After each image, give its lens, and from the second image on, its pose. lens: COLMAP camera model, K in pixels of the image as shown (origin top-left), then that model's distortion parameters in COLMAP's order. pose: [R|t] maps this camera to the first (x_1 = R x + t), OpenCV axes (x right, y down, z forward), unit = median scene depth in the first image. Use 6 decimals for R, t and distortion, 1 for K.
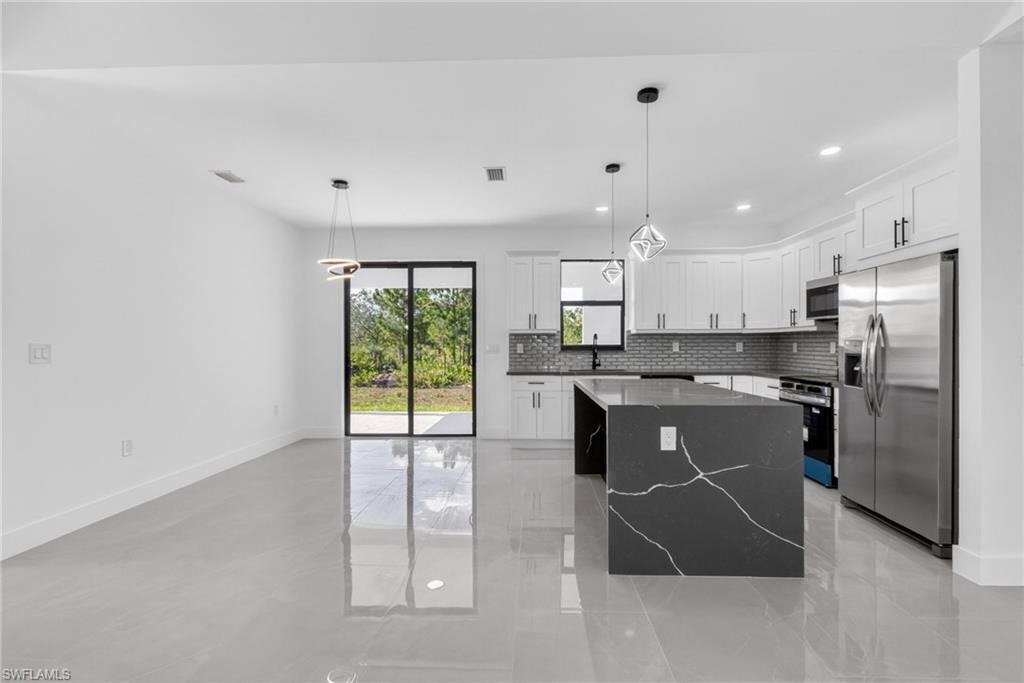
lens RADIAL K [[467.0, 0, 511.1], [0, 467.0, 343.4], [0, 0, 1]] dist [0.018333, -0.002854]
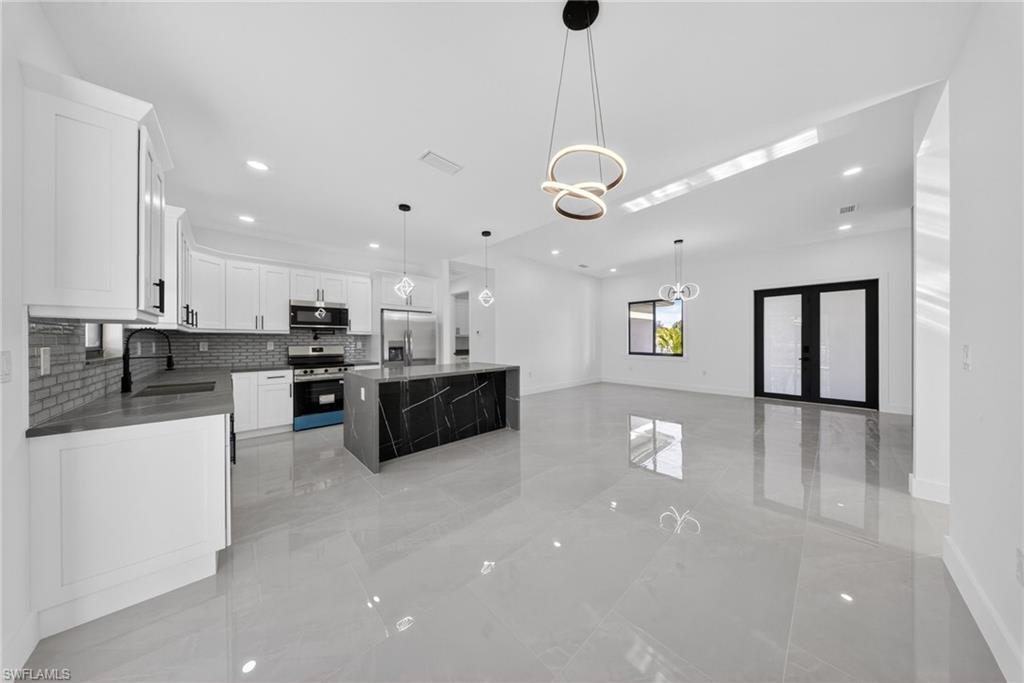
lens RADIAL K [[301.5, 0, 520.1], [0, 301.5, 338.6], [0, 0, 1]] dist [-0.000740, -0.000104]
pose [[-0.733933, 0.005663, 0.679198, -0.417406], [0.001647, 0.999977, -0.006558, -0.003835], [-0.679220, -0.003694, -0.733926, 0.995575]]
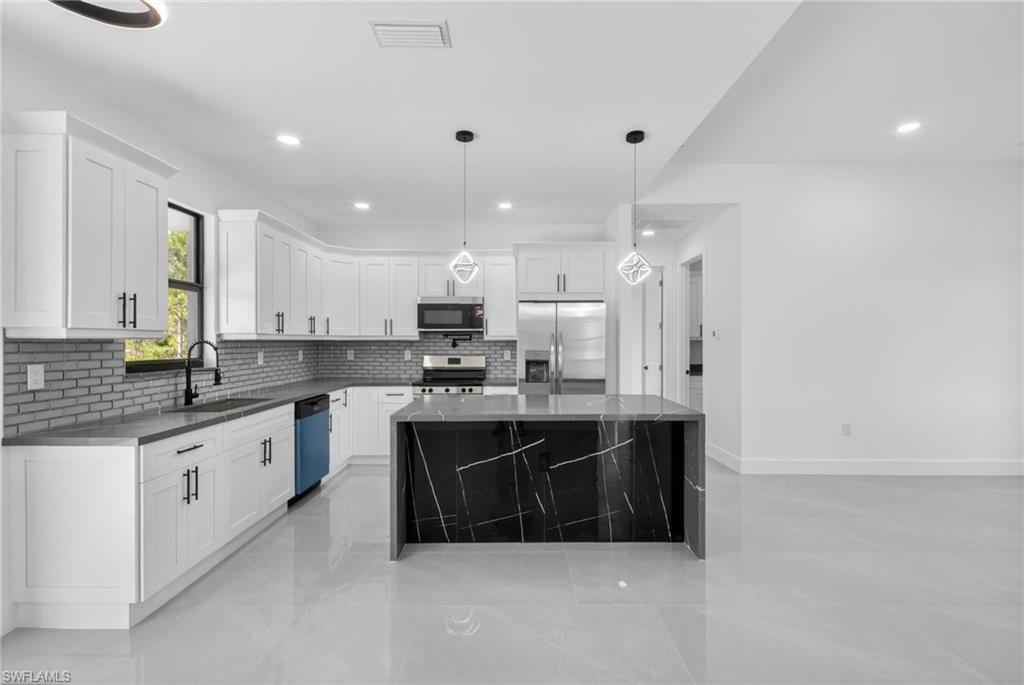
lens RADIAL K [[467.0, 0, 517.3], [0, 467.0, 341.2], [0, 0, 1]] dist [0.018333, -0.002854]
pose [[-0.046146, 0.000135, 0.998935, -0.413345], [-0.002644, 0.999996, -0.000258, -0.020465], [-0.998931, -0.002653, -0.046145, 0.675475]]
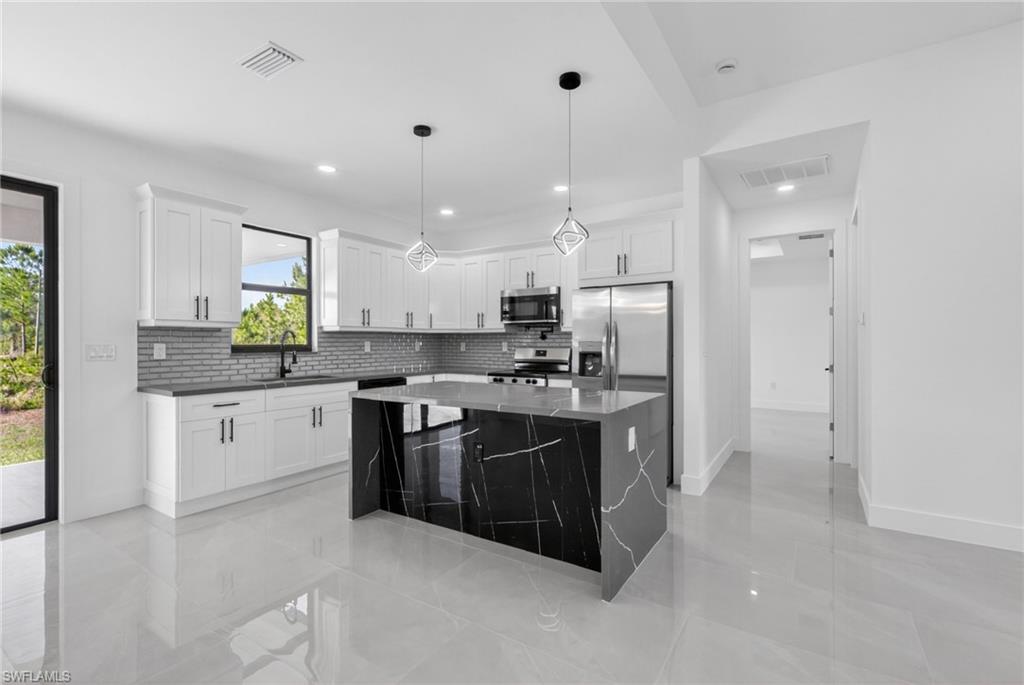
lens RADIAL K [[467.0, 0, 517.1], [0, 467.0, 343.3], [0, 0, 1]] dist [0.018333, -0.002854]
pose [[0.511419, -0.001523, 0.859330, -0.291544], [-0.002370, 0.999992, 0.003182, -0.002624], [-0.859328, -0.003664, 0.511411, 0.308012]]
